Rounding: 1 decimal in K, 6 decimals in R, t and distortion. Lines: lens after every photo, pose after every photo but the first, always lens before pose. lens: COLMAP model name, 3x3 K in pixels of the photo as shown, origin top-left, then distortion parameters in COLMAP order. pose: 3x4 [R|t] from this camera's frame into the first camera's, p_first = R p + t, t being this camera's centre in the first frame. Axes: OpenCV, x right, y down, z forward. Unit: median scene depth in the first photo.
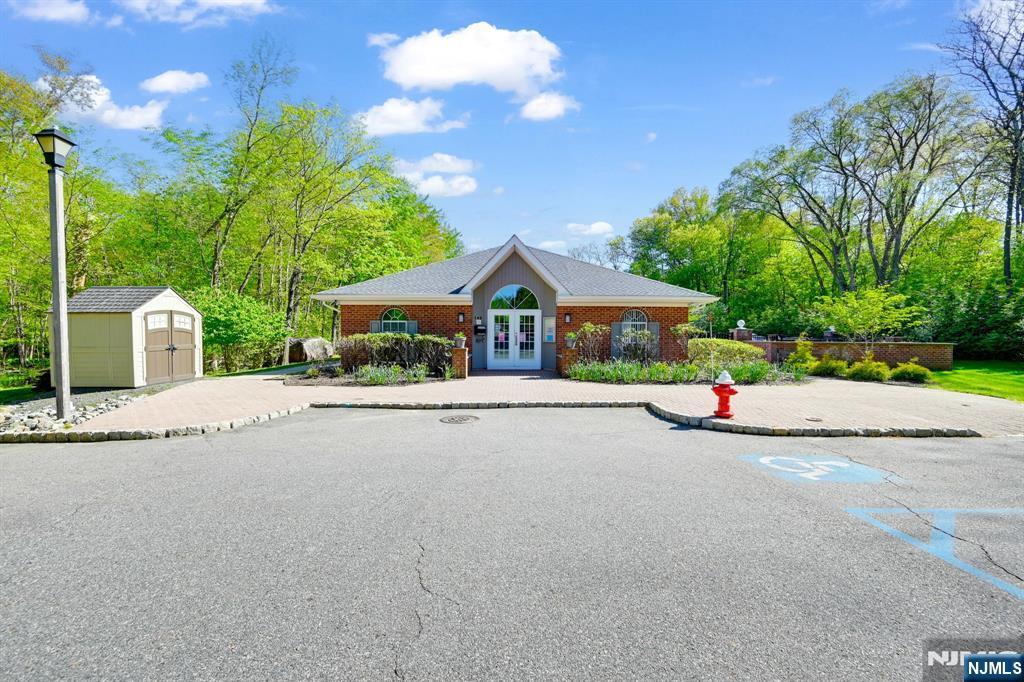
lens RADIAL K [[413.7, 0, 516.4], [0, 413.7, 343.4], [0, 0, 1]] dist [-0.000937, 0.000173]
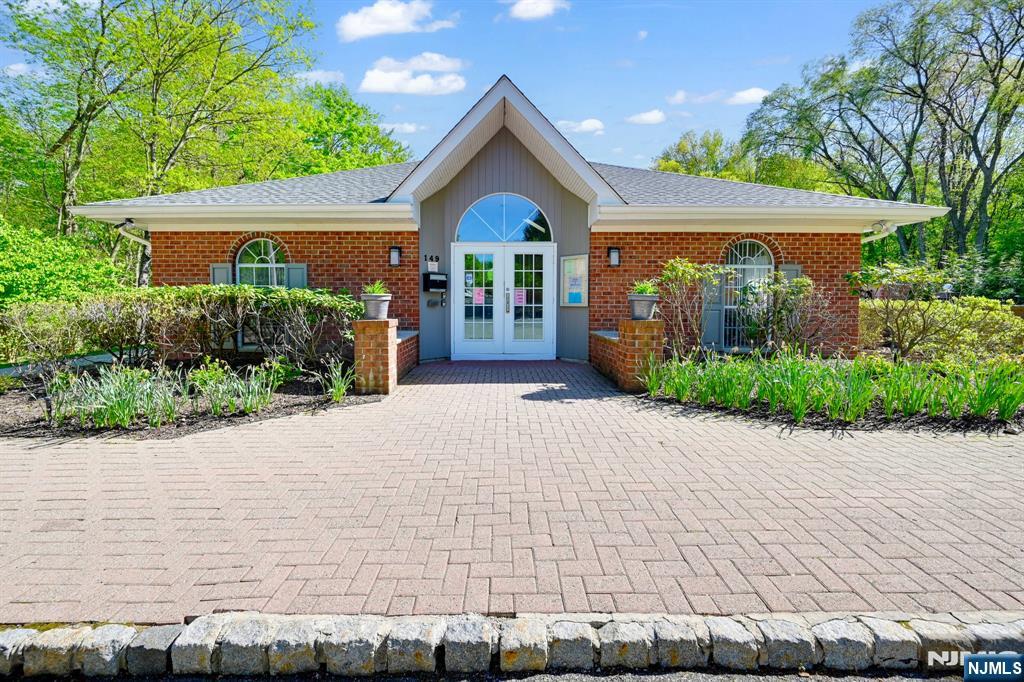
lens RADIAL K [[413.7, 0, 516.4], [0, 413.7, 343.4], [0, 0, 1]] dist [-0.000937, 0.000173]
pose [[0.999097, -0.005604, 0.042125, -0.011298], [0.002399, 0.997124, 0.075751, 0.003641], [-0.042428, -0.075581, 0.996237, 0.492246]]
